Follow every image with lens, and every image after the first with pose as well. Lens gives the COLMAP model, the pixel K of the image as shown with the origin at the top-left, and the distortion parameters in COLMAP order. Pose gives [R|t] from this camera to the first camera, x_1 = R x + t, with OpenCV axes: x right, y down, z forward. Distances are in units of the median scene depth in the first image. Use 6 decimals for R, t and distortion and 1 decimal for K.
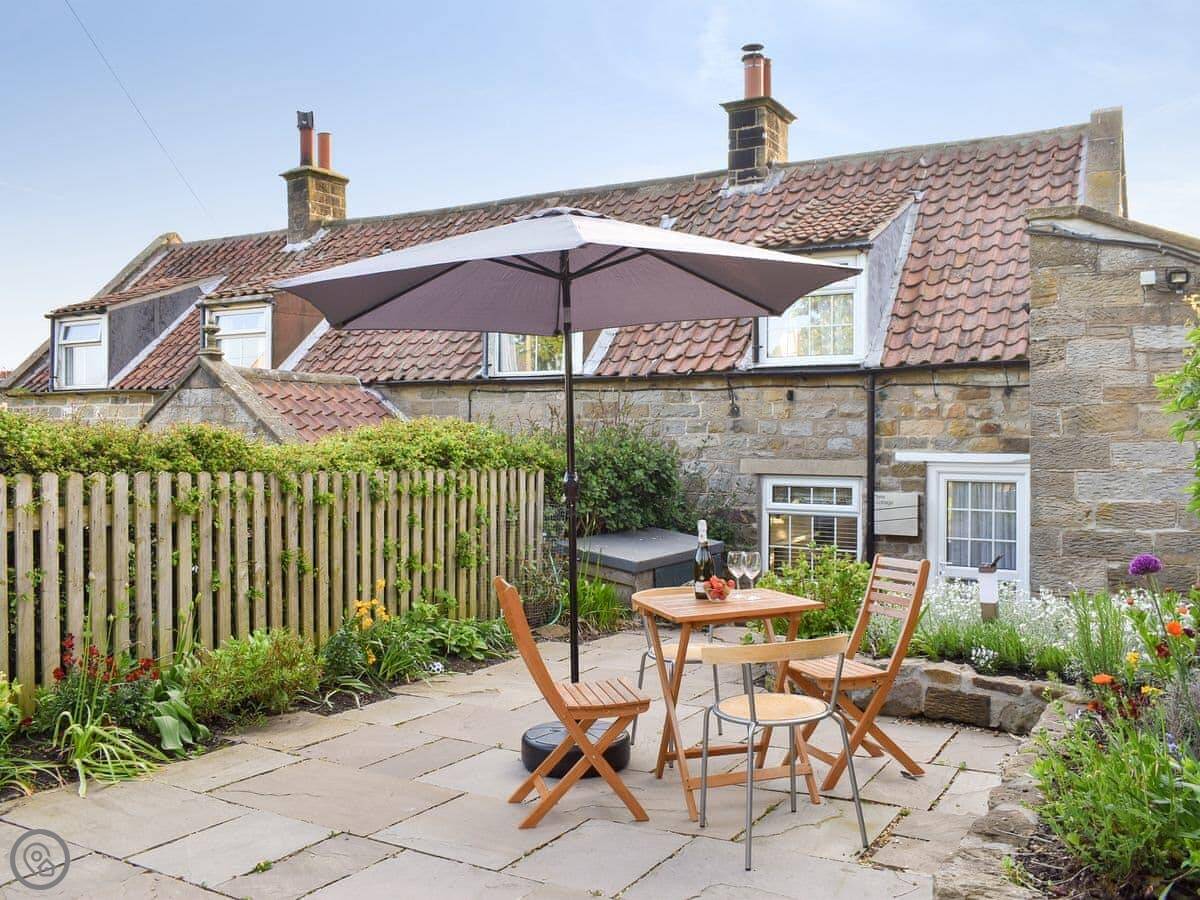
lens RADIAL K [[1068.1, 0, 600.0], [0, 1068.1, 450.0], [0, 0, 1]] dist [-0.032248, -0.002887]
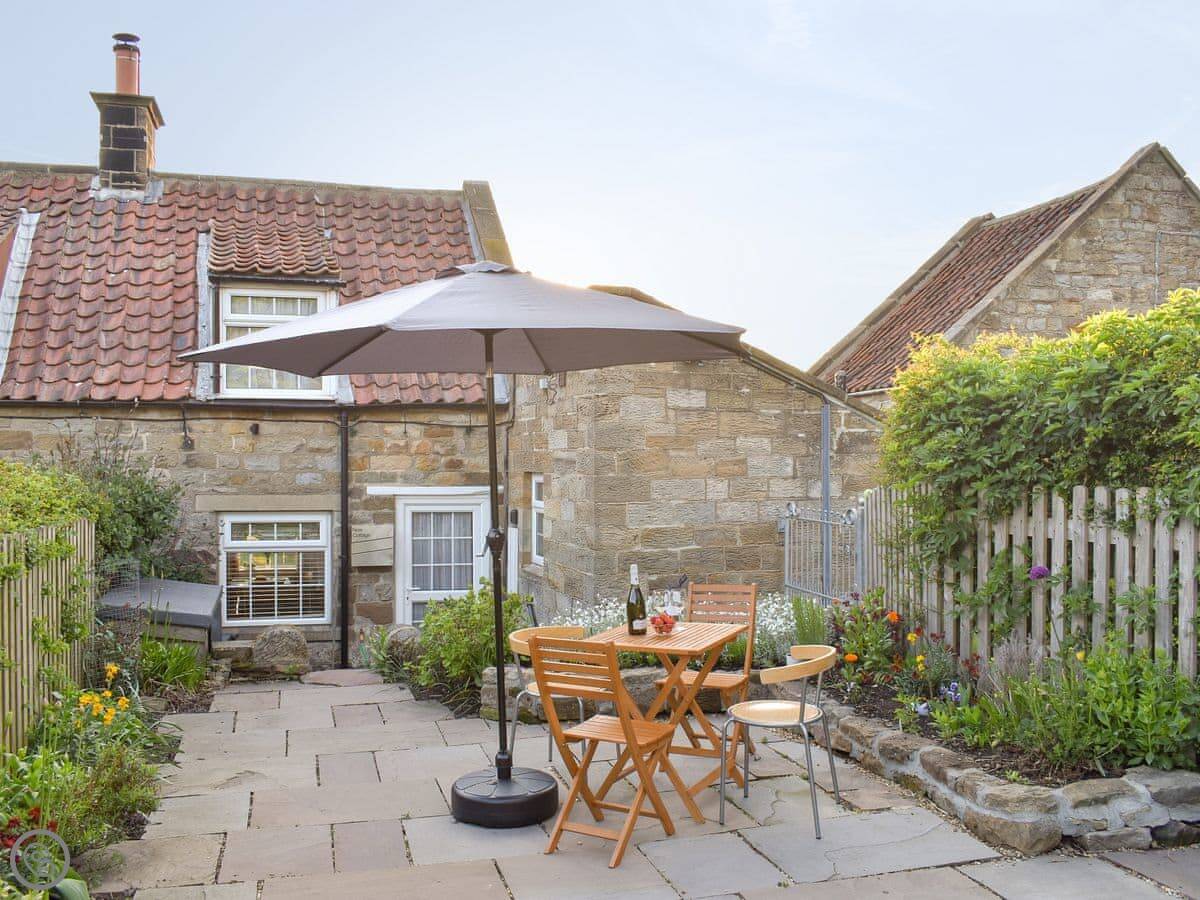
lens RADIAL K [[1086.0, 0, 599.4], [0, 1086.0, 491.2], [0, 0, 1]] dist [-0.041492, -0.001989]
pose [[0.695115, -0.022129, 0.718558, -0.321569], [0.007029, 0.999688, 0.023987, -0.016859], [-0.718864, -0.011623, 0.695054, 0.100686]]
